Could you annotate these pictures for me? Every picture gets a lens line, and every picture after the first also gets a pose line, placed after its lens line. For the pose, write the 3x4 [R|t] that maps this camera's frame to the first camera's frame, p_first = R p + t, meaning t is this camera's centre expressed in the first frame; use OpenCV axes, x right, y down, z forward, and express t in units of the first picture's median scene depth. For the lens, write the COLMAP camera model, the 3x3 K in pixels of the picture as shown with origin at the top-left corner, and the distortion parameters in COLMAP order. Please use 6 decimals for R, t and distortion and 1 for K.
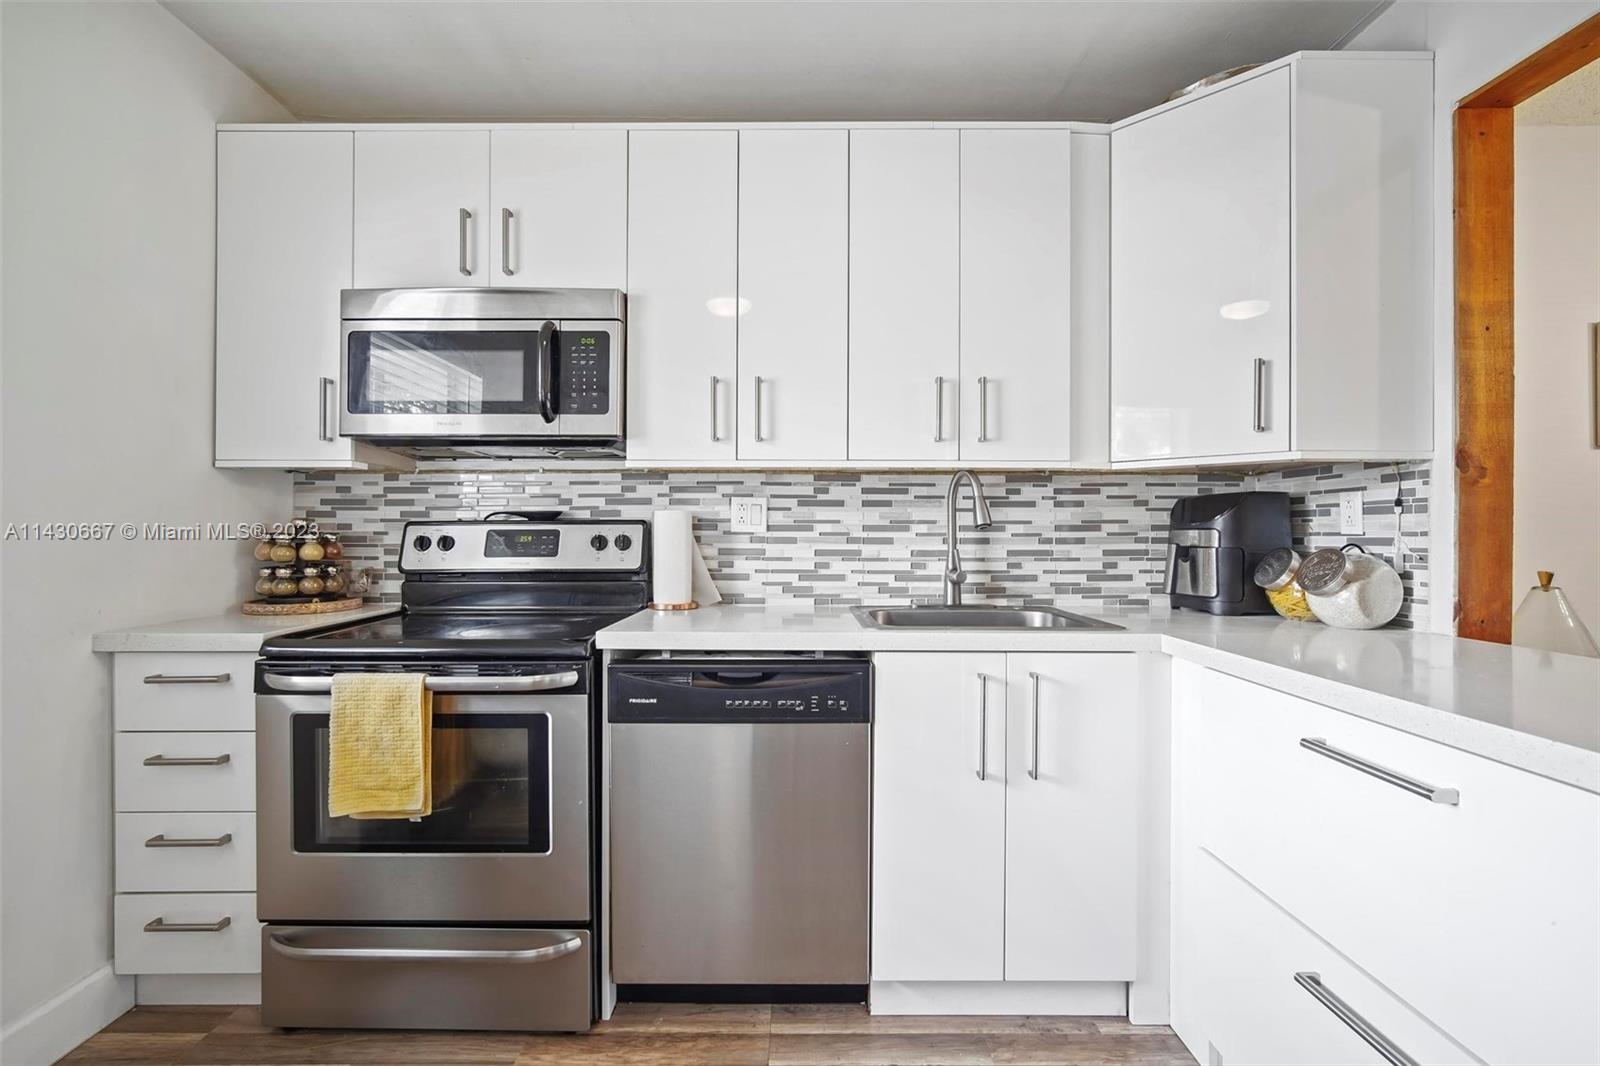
lens RADIAL K [[704.7, 0, 798.7], [0, 704.7, 528.3], [0, 0, 1]] dist [-0.011134, 0.002349]
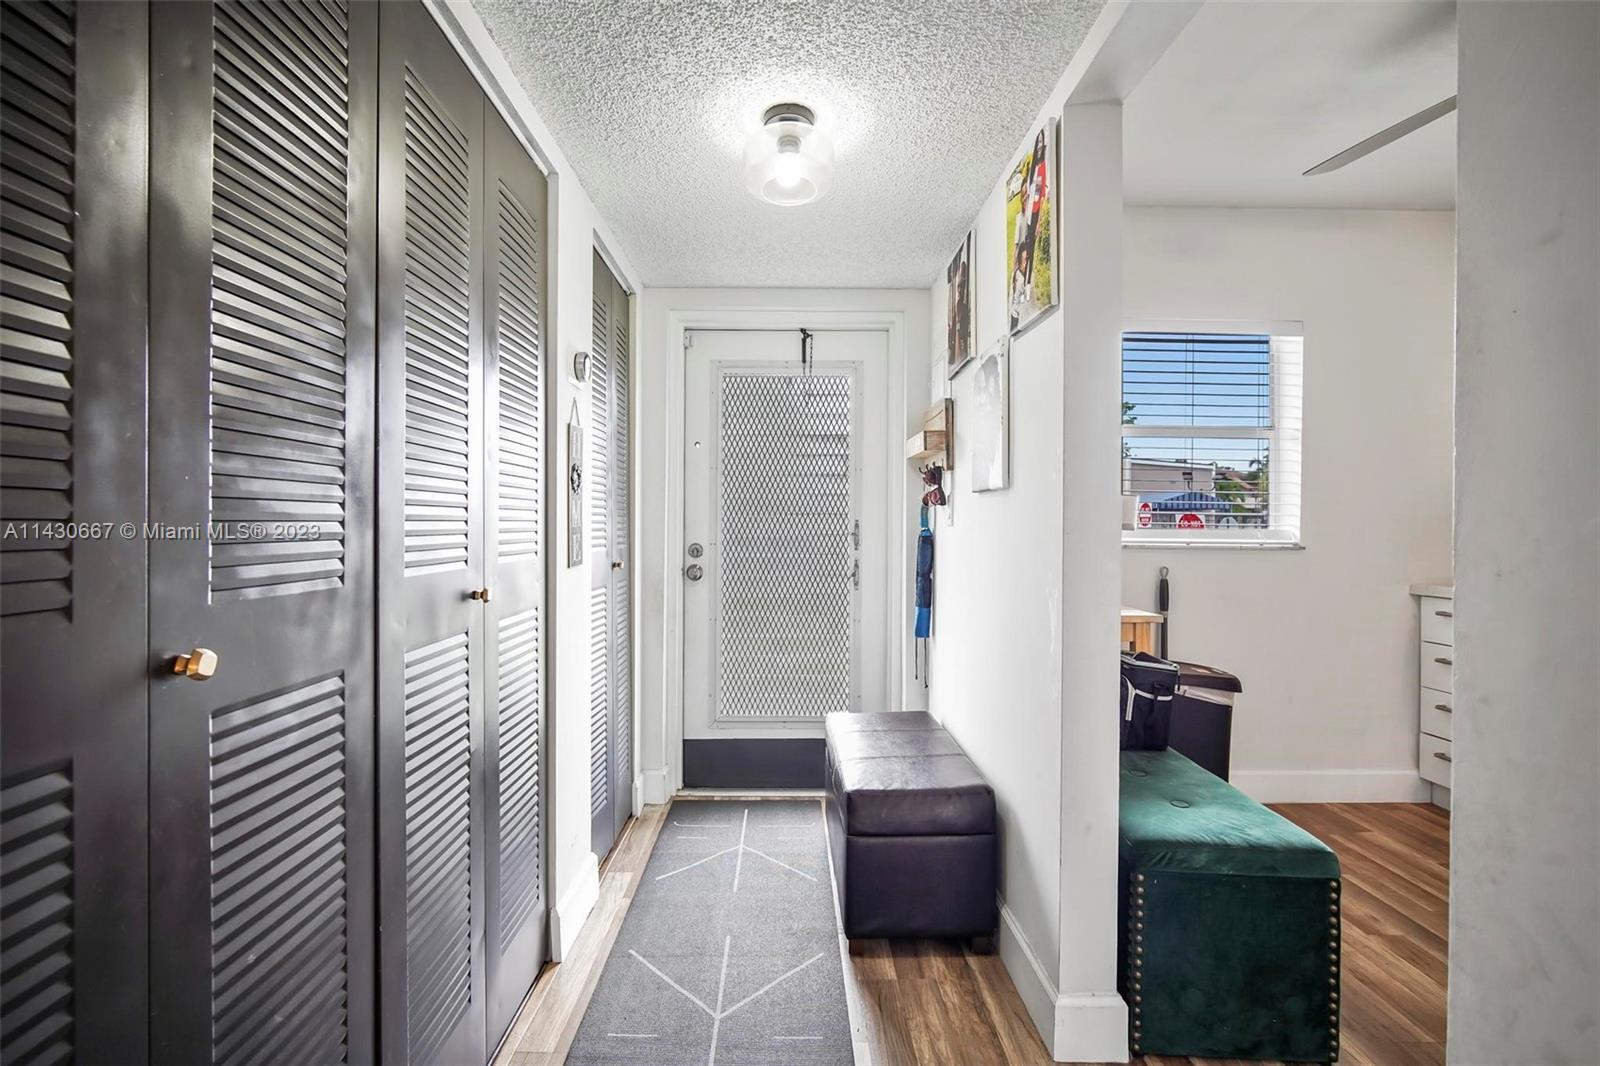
lens RADIAL K [[704.7, 0, 788.6], [0, 704.7, 527.2], [0, 0, 1]] dist [-0.011134, 0.002349]
pose [[0.002519, 0.003369, -0.999991, 0.678108], [-0.002479, 0.999991, 0.003363, 0.000329], [0.999994, 0.002470, 0.002527, -0.525026]]
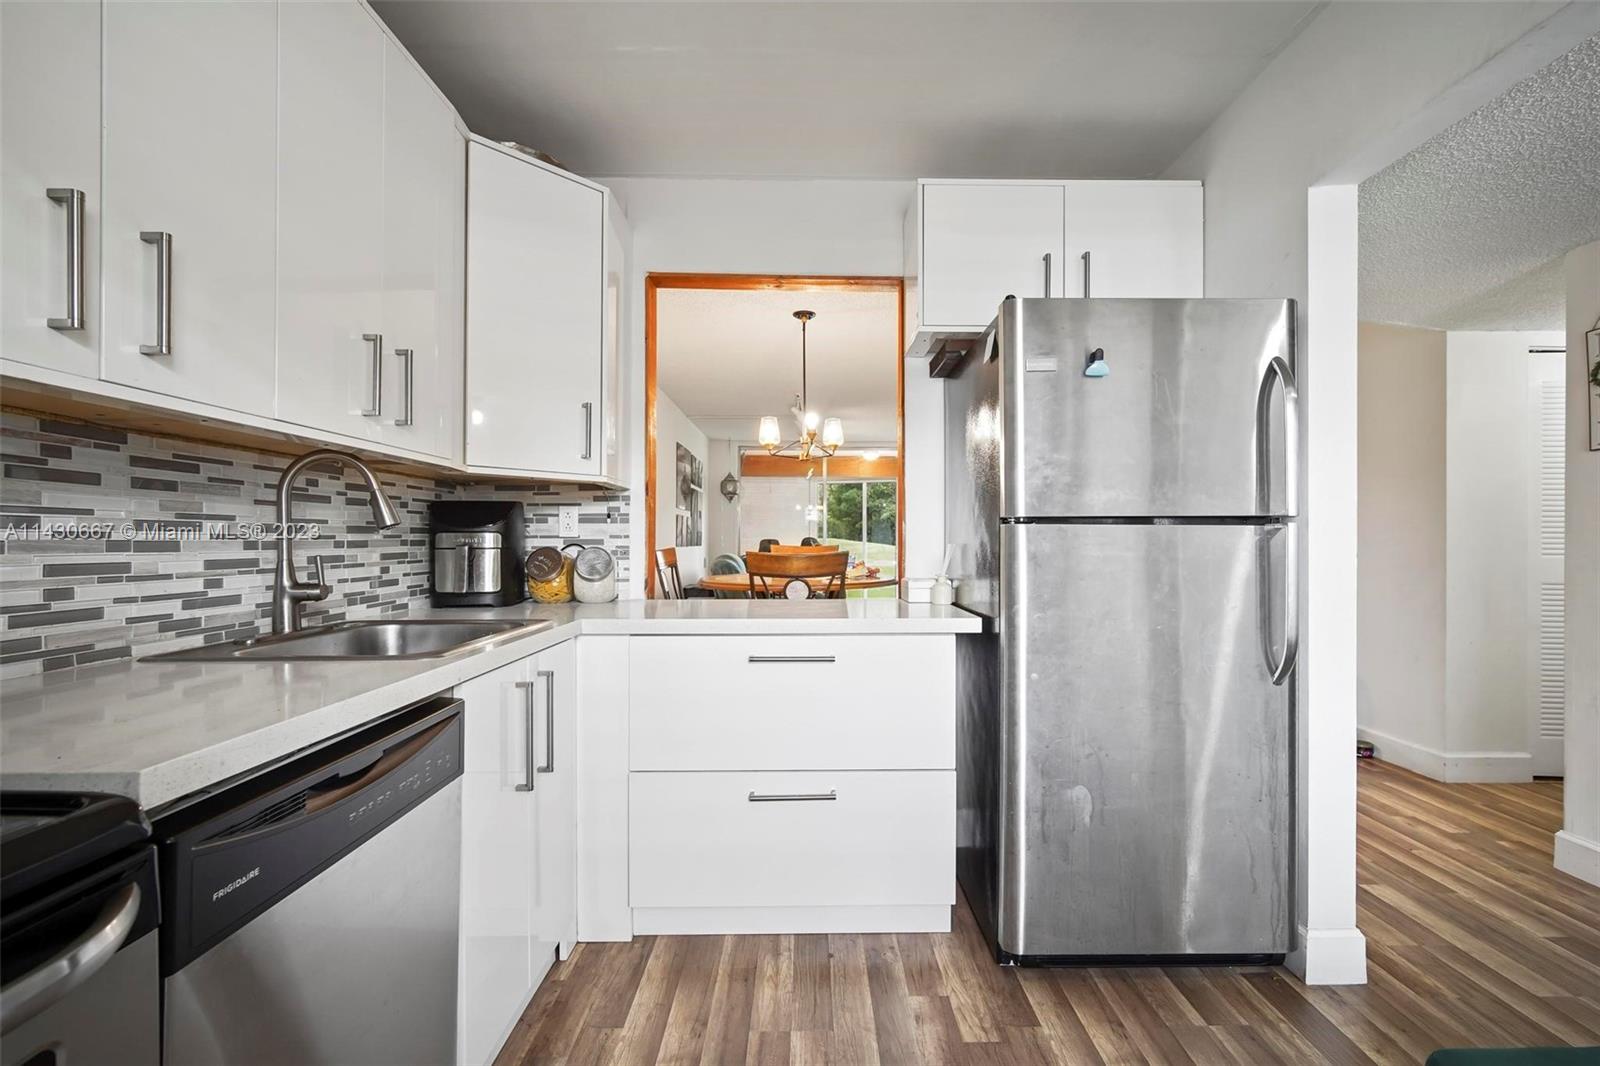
lens RADIAL K [[704.7, 0, 809.7], [0, 704.7, 540.3], [0, 0, 1]] dist [-0.011134, 0.002349]
pose [[-0.013475, -0.001309, 0.999908, -0.568054], [-0.005413, 0.999985, 0.001236, 0.010112], [-0.999895, -0.005396, -0.013482, 0.510933]]
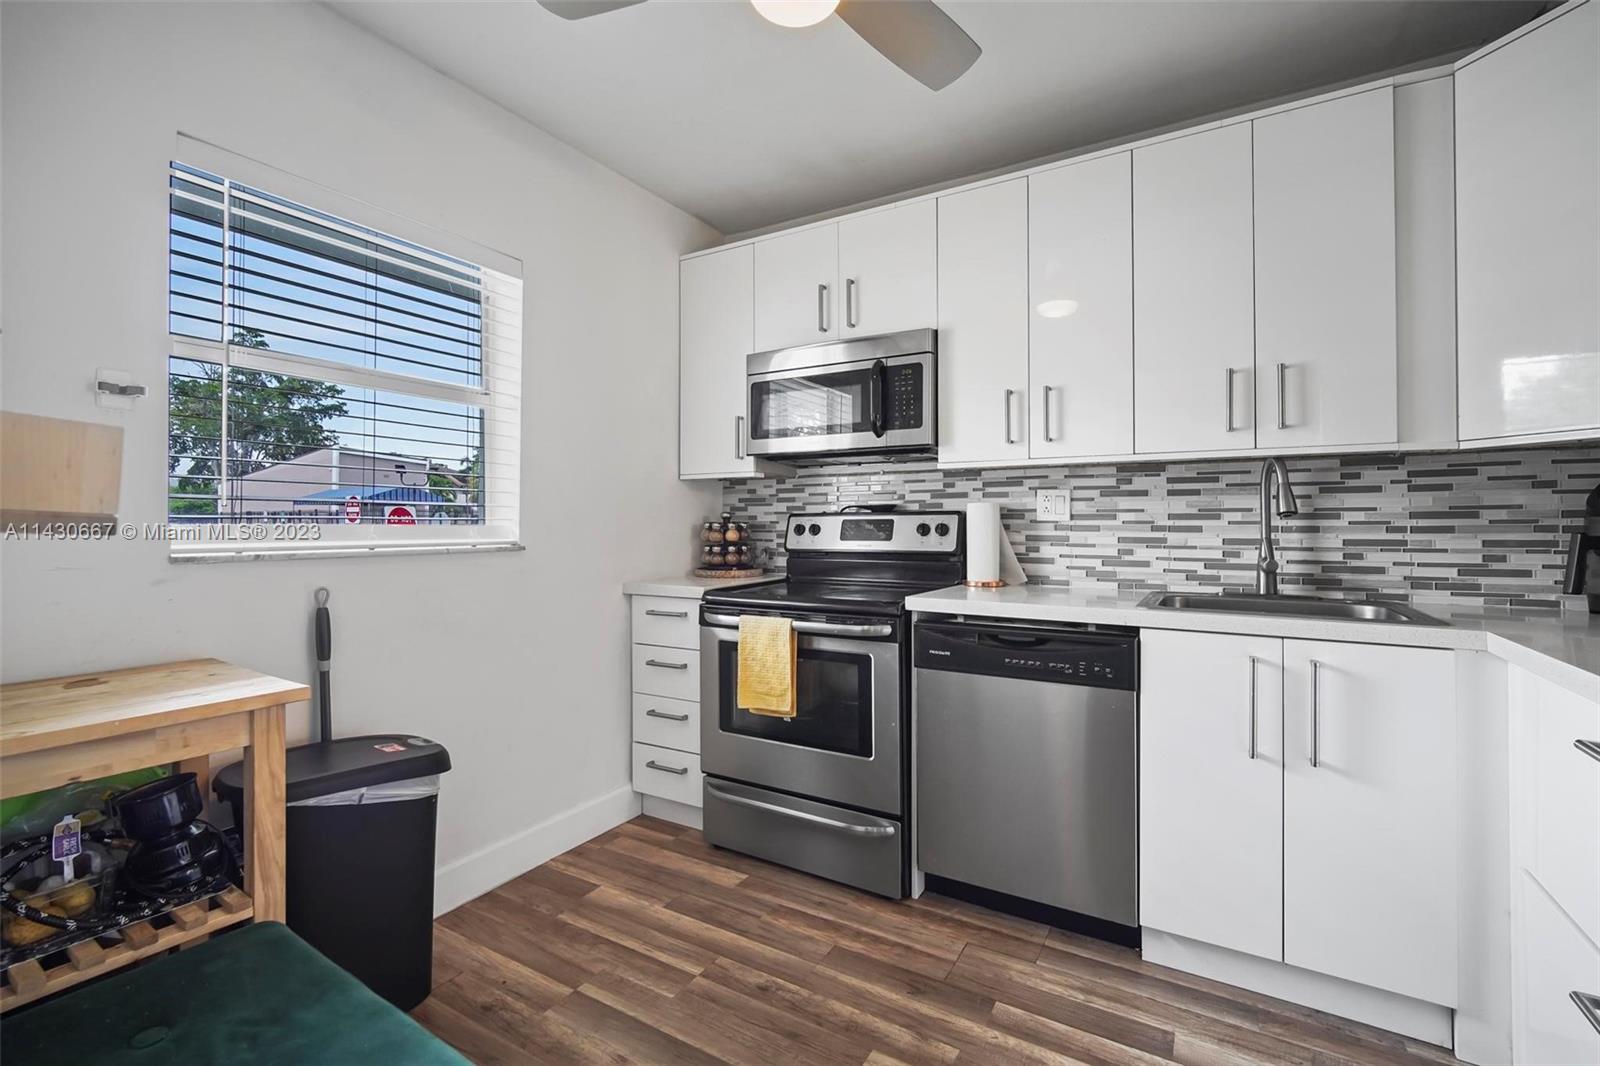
lens RADIAL K [[704.7, 0, 791.3], [0, 704.7, 511.7], [0, 0, 1]] dist [-0.011134, 0.002349]
pose [[0.853776, -0.009831, -0.520548, 0.177851], [0.005039, 0.999931, -0.010621, 0.000750], [0.520616, 0.006445, 0.853767, -0.192143]]
